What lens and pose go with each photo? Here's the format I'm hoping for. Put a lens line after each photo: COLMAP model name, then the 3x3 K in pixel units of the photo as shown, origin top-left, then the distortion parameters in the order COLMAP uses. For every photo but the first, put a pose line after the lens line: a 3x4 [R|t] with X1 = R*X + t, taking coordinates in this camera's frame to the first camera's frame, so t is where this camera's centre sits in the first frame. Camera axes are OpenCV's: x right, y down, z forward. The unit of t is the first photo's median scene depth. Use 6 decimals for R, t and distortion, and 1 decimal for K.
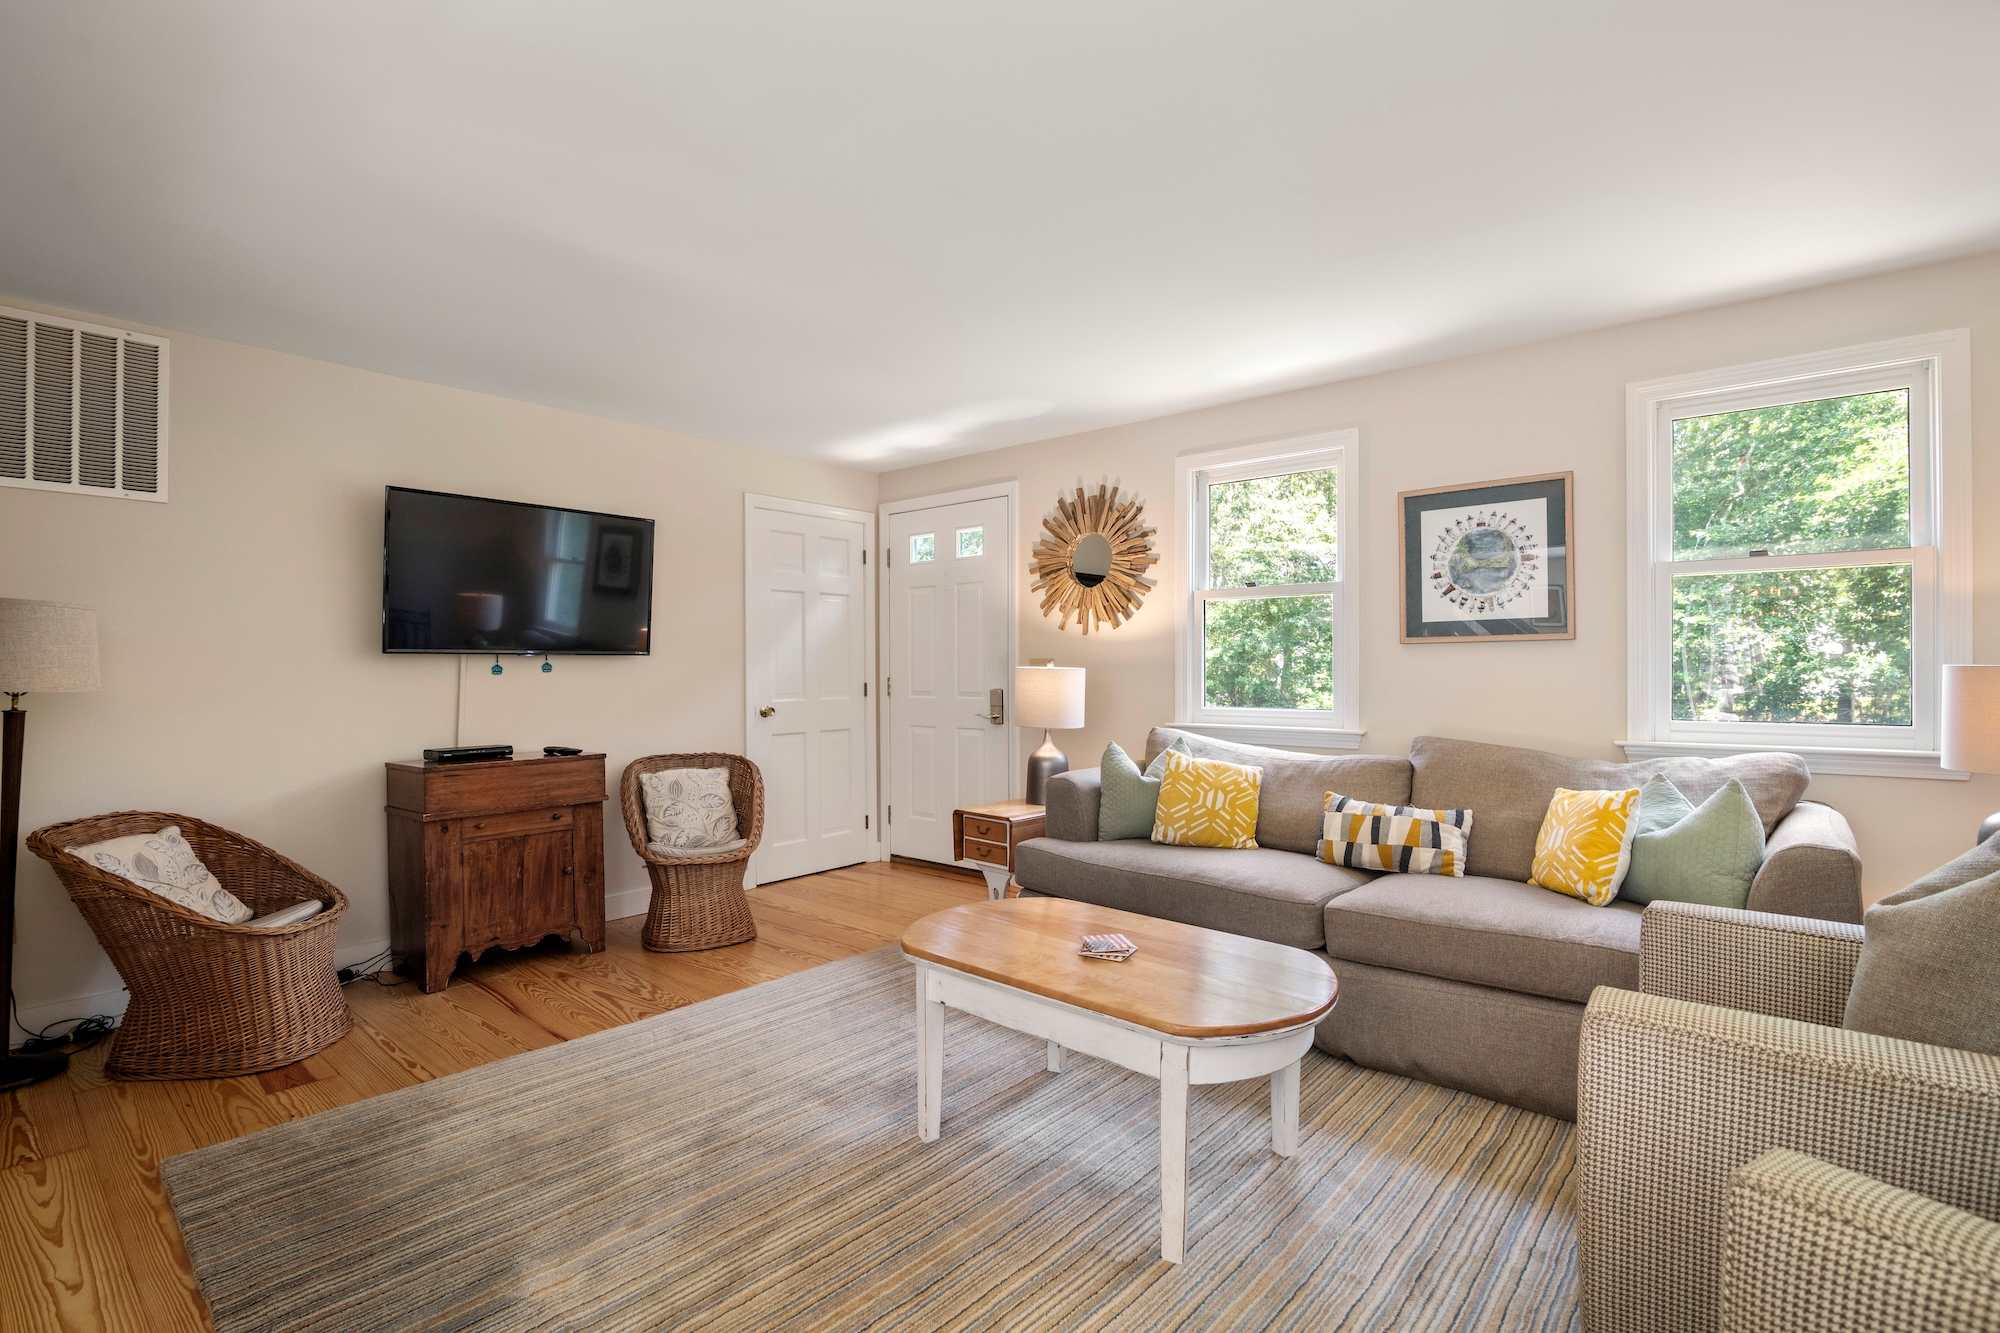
lens RADIAL K [[926.3, 0, 1000.0], [0, 926.3, 666.5], [0, 0, 1]] dist [-0.019690, 0.001071]
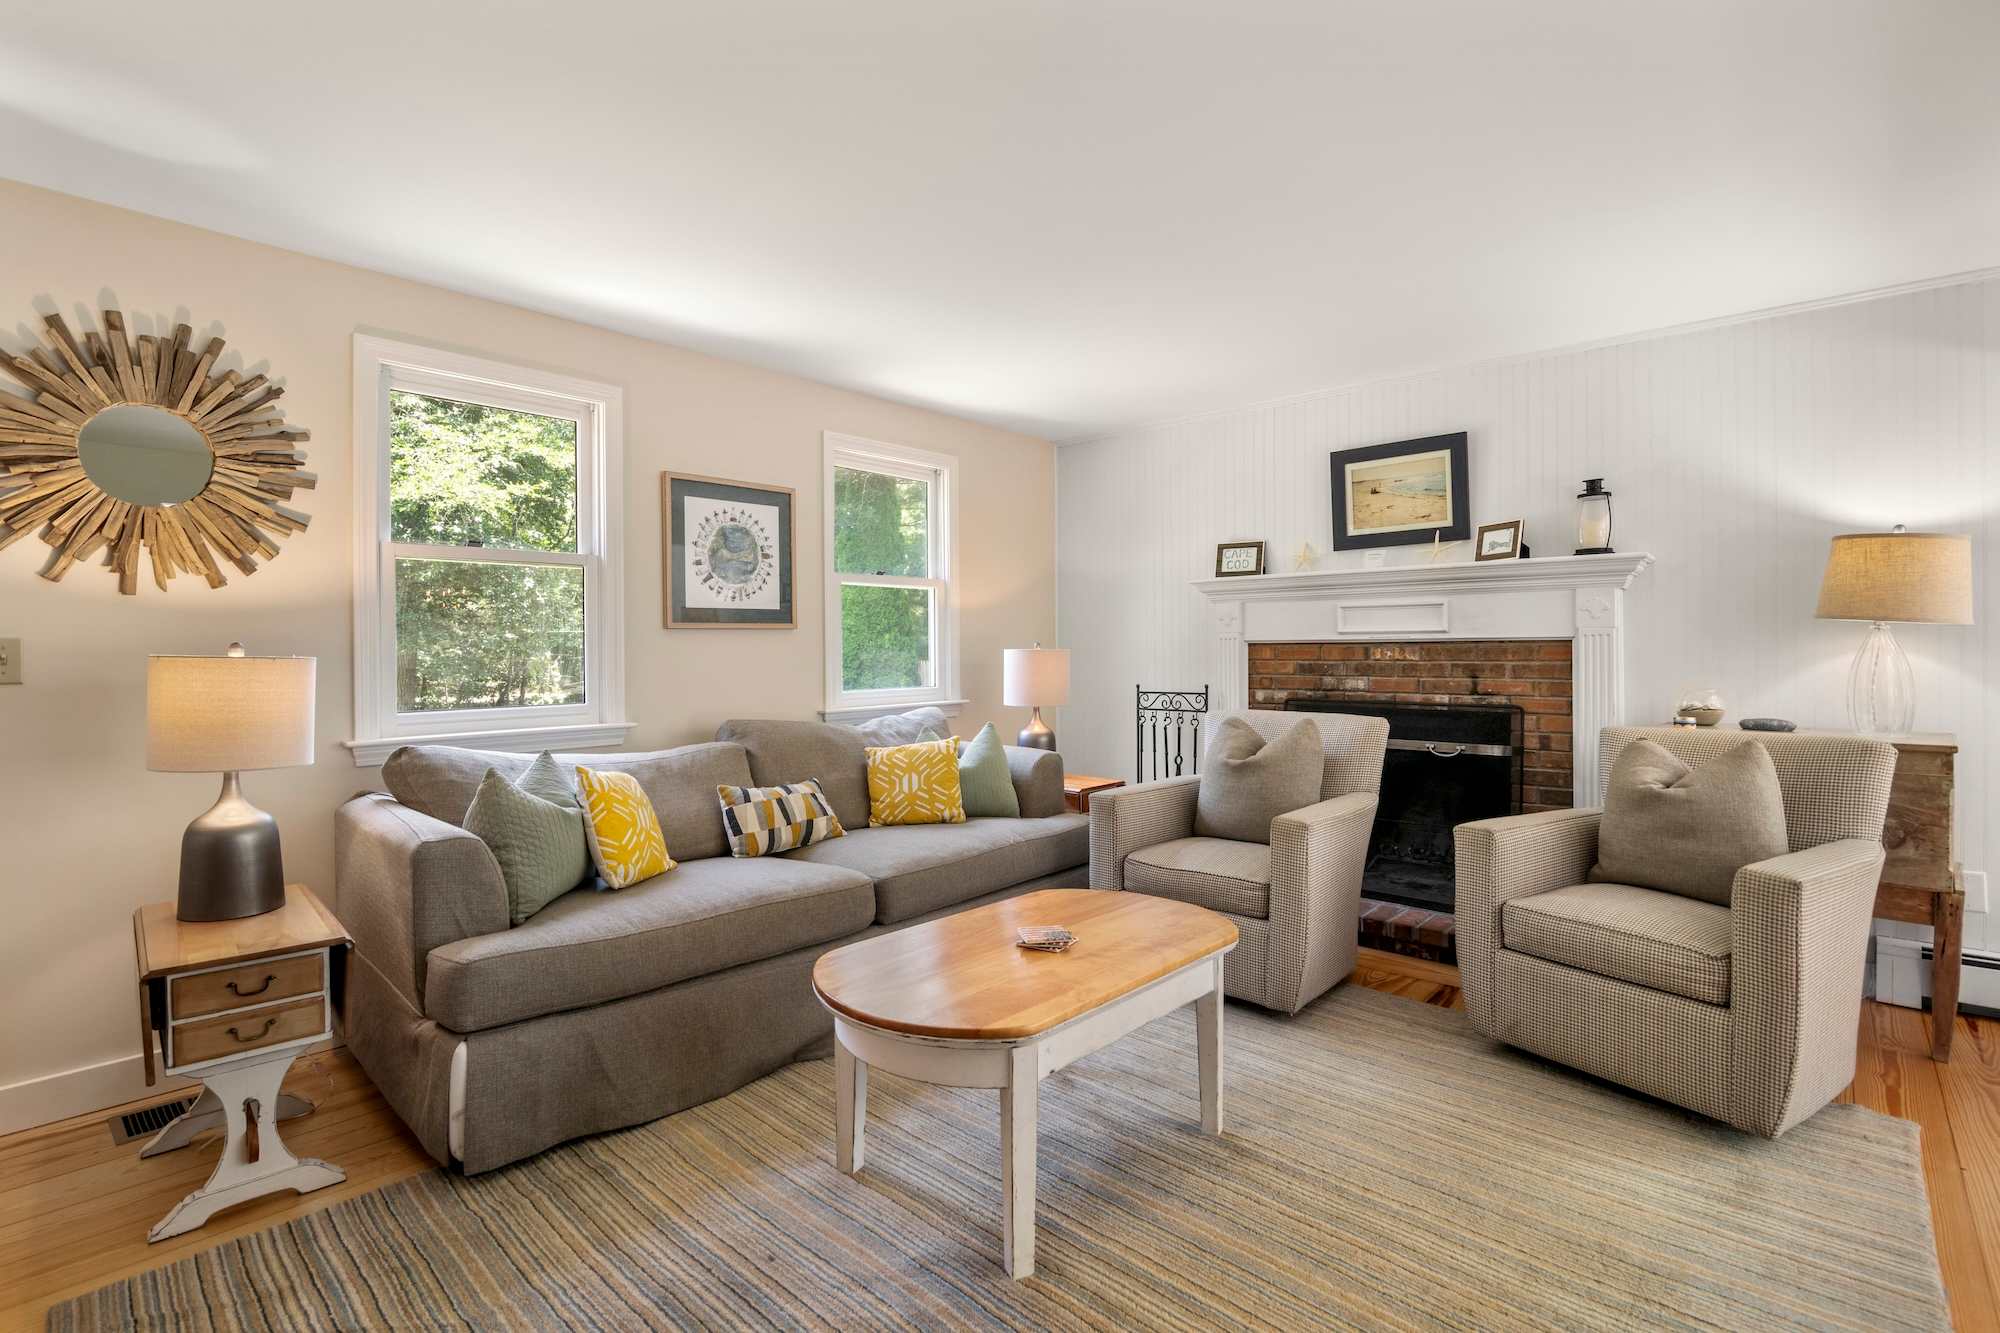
lens RADIAL K [[926.3, 0, 1000.0], [0, 926.3, 666.5], [0, 0, 1]] dist [-0.019690, 0.001071]
pose [[0.035539, -0.018261, 0.999201, -0.534431], [0.003066, 0.999830, 0.018164, -0.001696], [-0.999364, 0.002418, 0.035589, 0.637991]]
